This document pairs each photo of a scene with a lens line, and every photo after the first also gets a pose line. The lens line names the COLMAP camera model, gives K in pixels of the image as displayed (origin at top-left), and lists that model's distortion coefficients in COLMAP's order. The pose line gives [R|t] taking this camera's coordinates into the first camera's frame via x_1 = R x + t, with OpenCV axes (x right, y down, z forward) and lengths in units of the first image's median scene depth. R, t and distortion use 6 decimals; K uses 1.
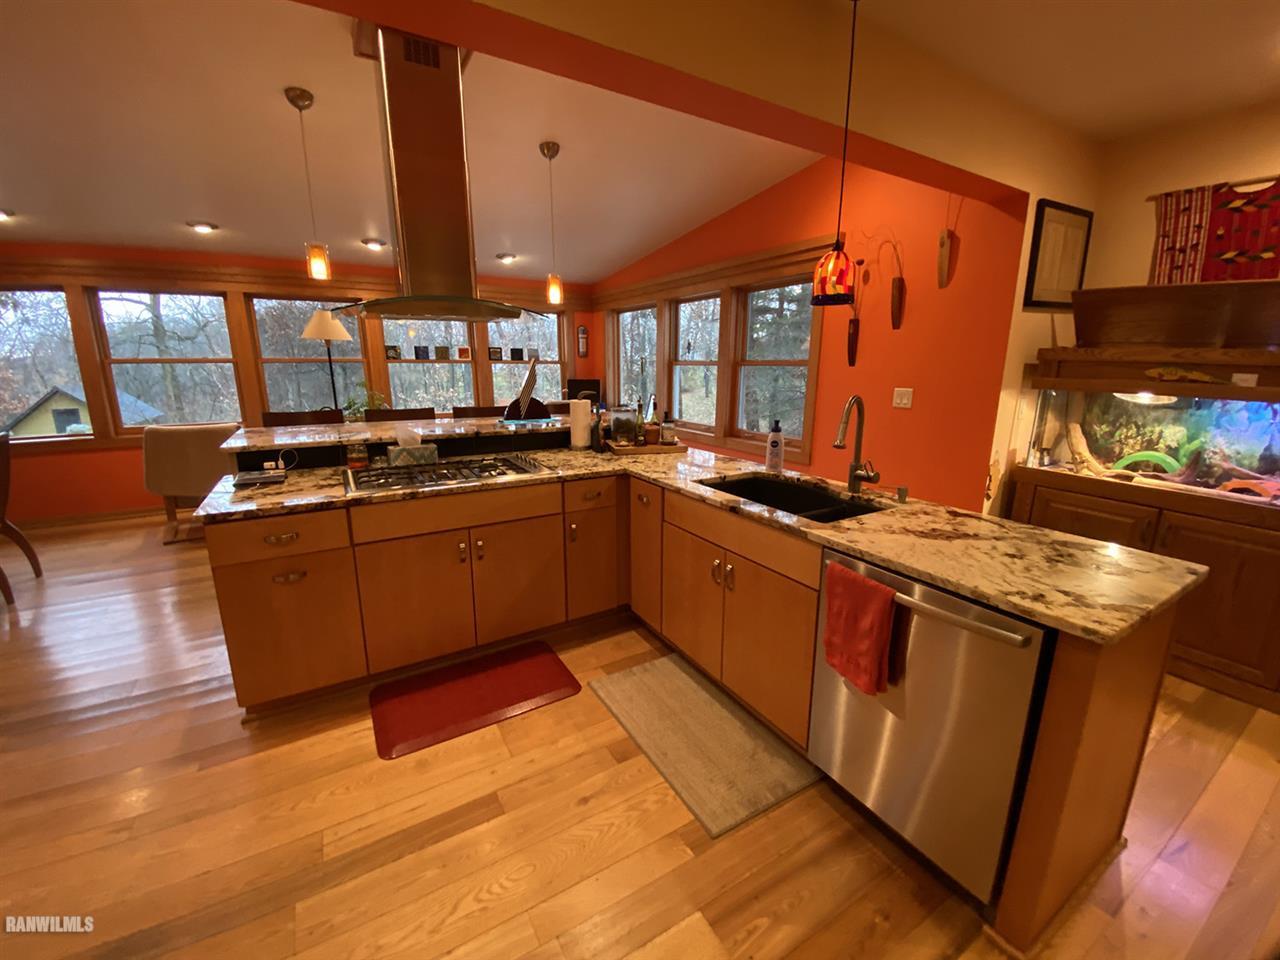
lens RADIAL K [[517.9, 0, 640.0], [0, 517.9, 480.0], [0, 0, 1]] dist [0.020367, -0.018204]
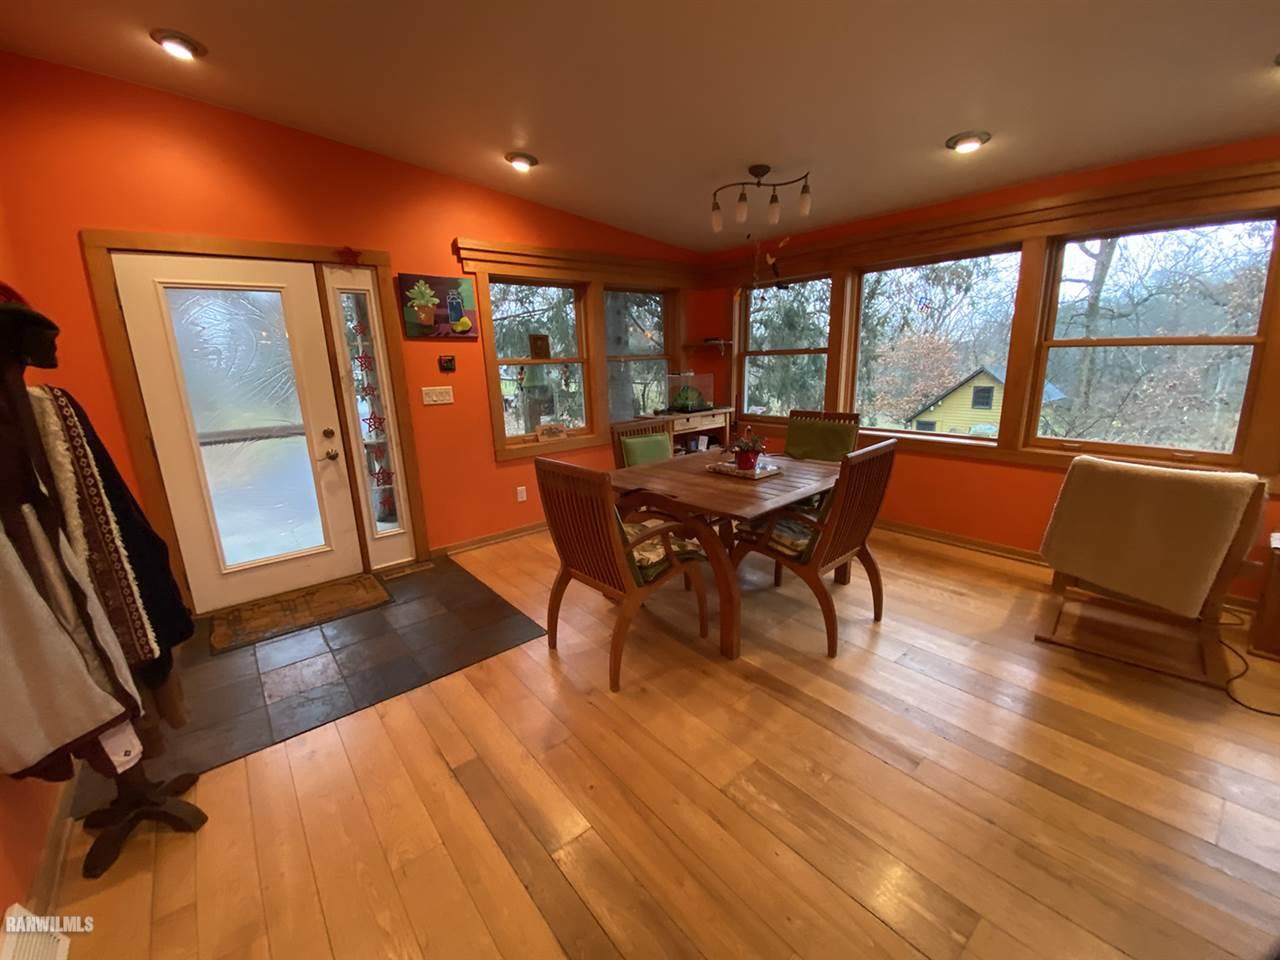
lens RADIAL K [[517.9, 0, 640.0], [0, 517.9, 480.0], [0, 0, 1]] dist [0.020367, -0.018204]
pose [[0.156928, 0.228880, -0.960722, -0.453392], [-0.194959, 0.960812, 0.197056, -0.096272], [0.968176, 0.156378, 0.195401, 0.407618]]
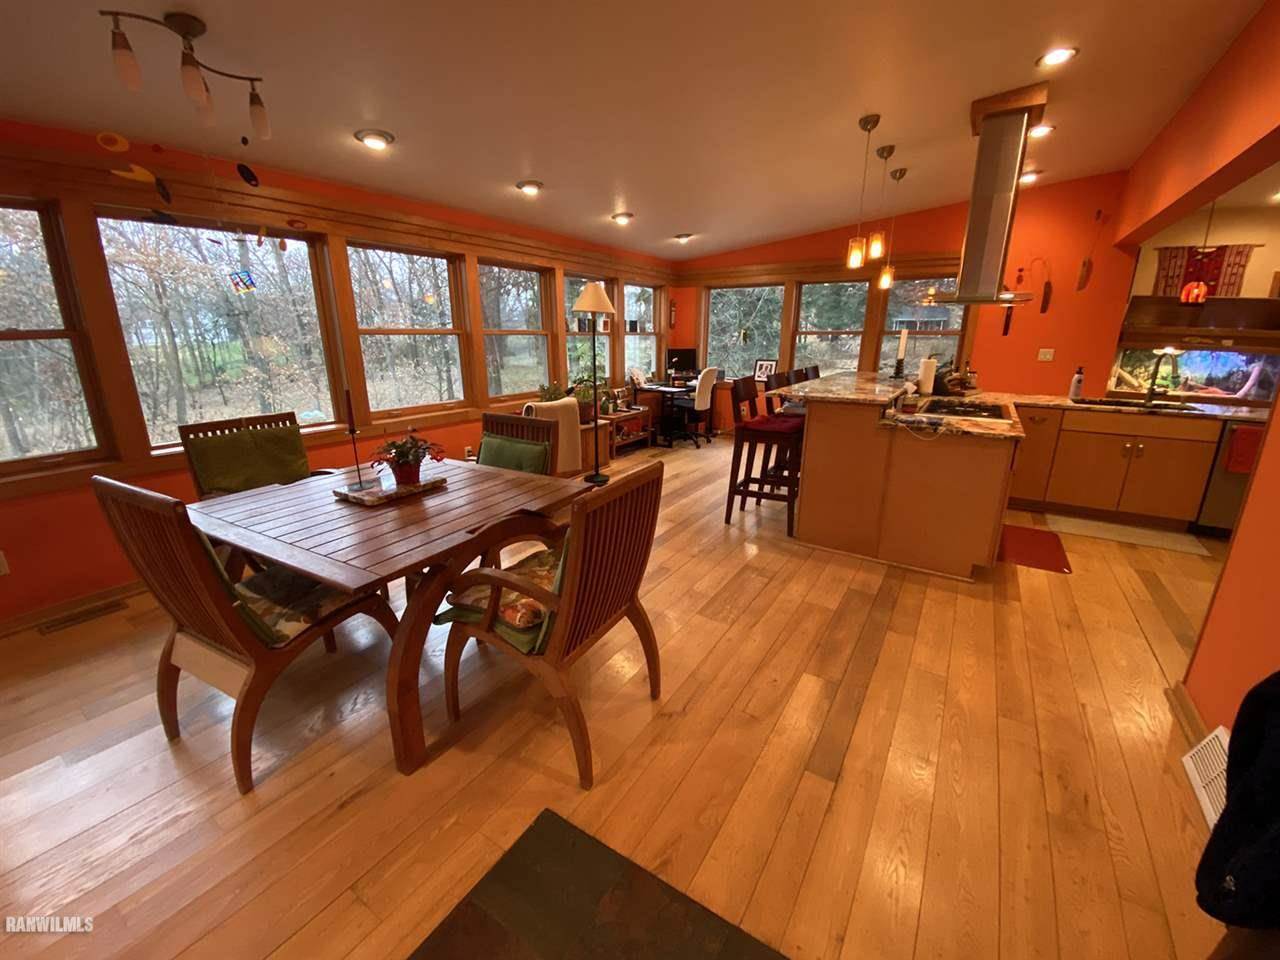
lens RADIAL K [[517.9, 0, 640.0], [0, 517.9, 480.0], [0, 0, 1]] dist [0.020367, -0.018204]
pose [[0.892732, -0.122150, 0.433715, -1.194967], [0.099695, 0.992244, 0.074246, -0.012455], [-0.439420, -0.023043, 0.897986, 0.056437]]
